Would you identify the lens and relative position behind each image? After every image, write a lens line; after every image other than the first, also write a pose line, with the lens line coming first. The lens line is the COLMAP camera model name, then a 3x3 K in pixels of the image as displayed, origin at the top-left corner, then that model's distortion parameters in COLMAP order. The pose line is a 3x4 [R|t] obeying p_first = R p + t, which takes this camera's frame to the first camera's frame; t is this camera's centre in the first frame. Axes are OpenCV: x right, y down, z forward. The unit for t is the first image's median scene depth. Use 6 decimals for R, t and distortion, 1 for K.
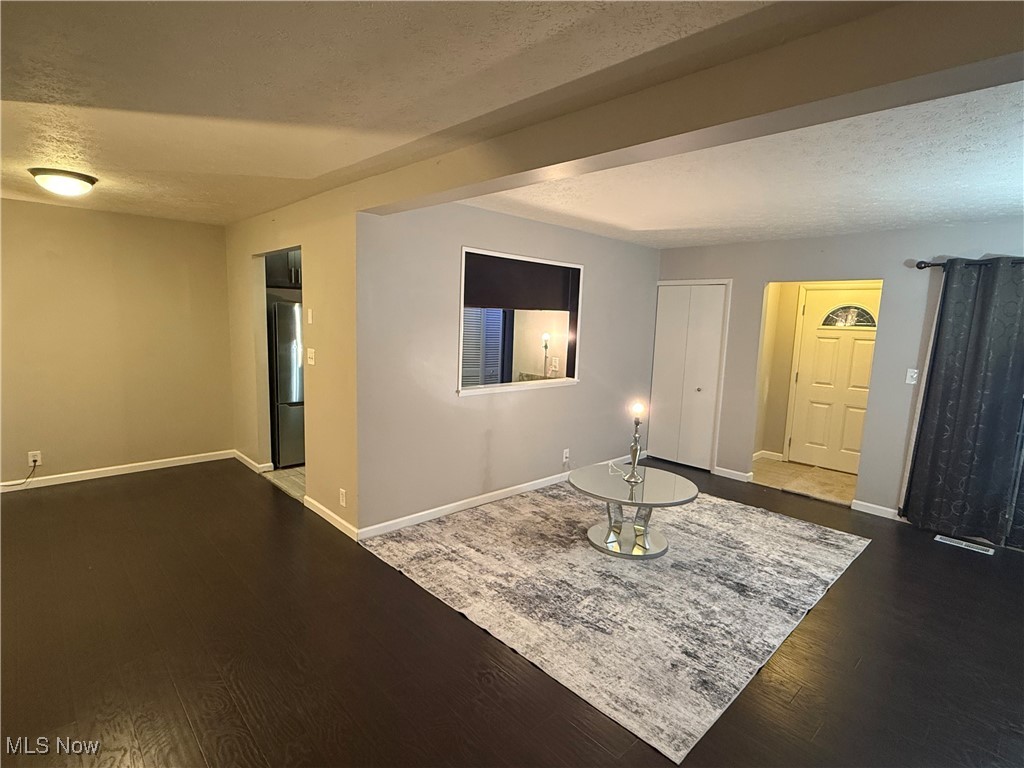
lens RADIAL K [[520.3, 0, 512.0], [0, 520.3, 384.0], [0, 0, 1]] dist [0.002474, 0.000656]
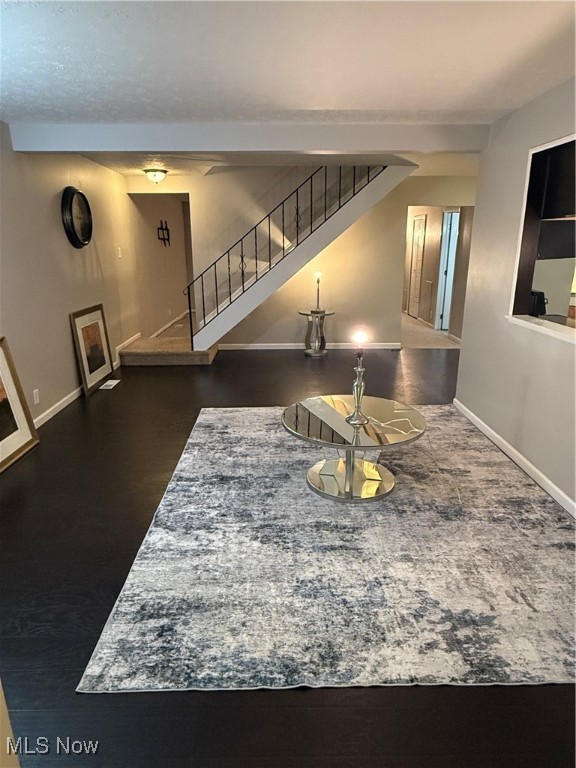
lens RADIAL K [[473.7, 0, 284.9], [0, 473.7, 382.5], [0, 0, 1]] dist [-0.000535, 0.001106]
pose [[-0.683888, 0.173489, -0.708659, 0.812823], [-0.114514, 0.933752, 0.339107, -0.119489], [0.720544, 0.313063, -0.618715, 1.306936]]
